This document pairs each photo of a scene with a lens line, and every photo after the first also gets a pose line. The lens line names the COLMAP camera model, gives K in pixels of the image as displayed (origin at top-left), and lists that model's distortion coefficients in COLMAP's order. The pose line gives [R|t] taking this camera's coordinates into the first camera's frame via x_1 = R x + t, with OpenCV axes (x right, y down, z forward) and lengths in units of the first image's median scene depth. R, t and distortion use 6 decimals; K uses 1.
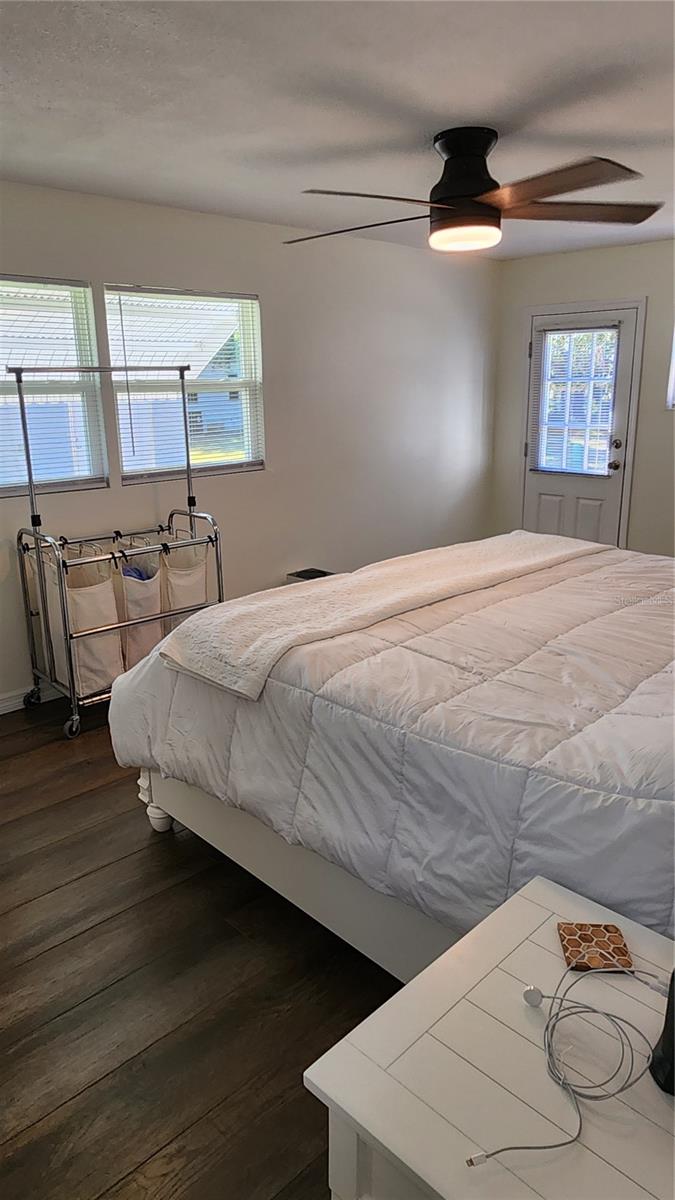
lens RADIAL K [[770.7, 0, 334.0], [0, 770.7, 593.1], [0, 0, 1]] dist [0.004855, -0.000815]
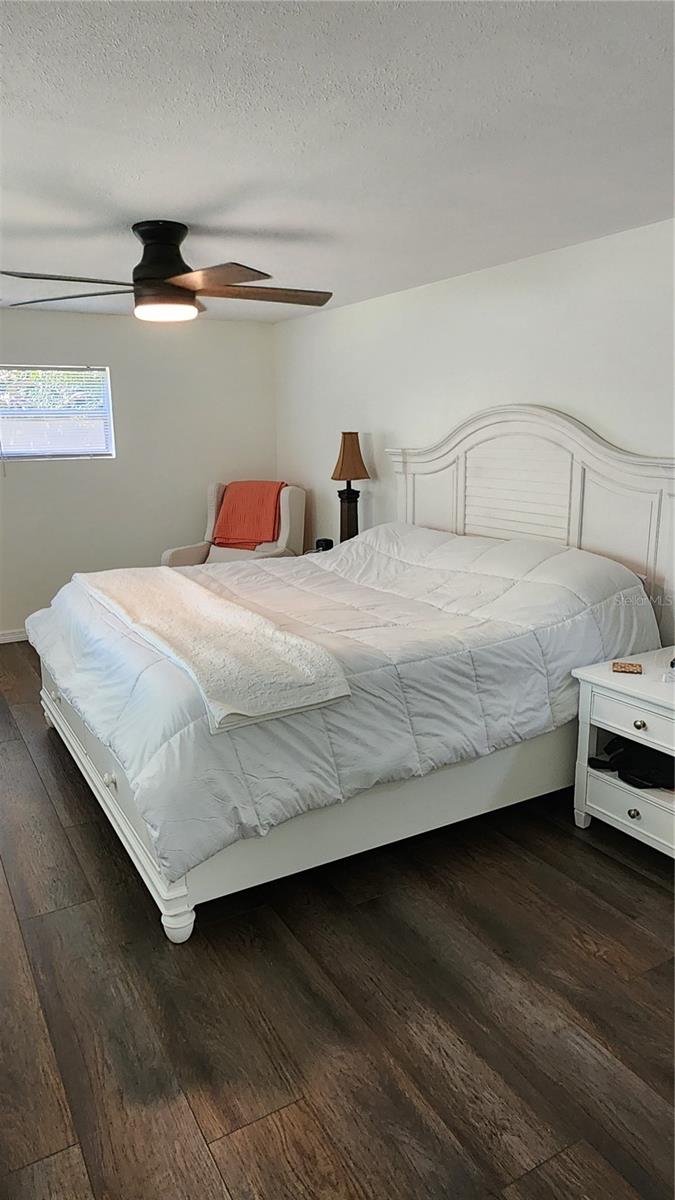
lens RADIAL K [[770.7, 0, 337.6], [0, 770.7, 607.8], [0, 0, 1]] dist [0.004855, -0.000815]
pose [[0.244364, -0.218197, 0.944815, -1.419630], [0.266982, 0.951835, 0.150767, -0.205938], [-0.932205, 0.215406, 0.290849, 0.775660]]
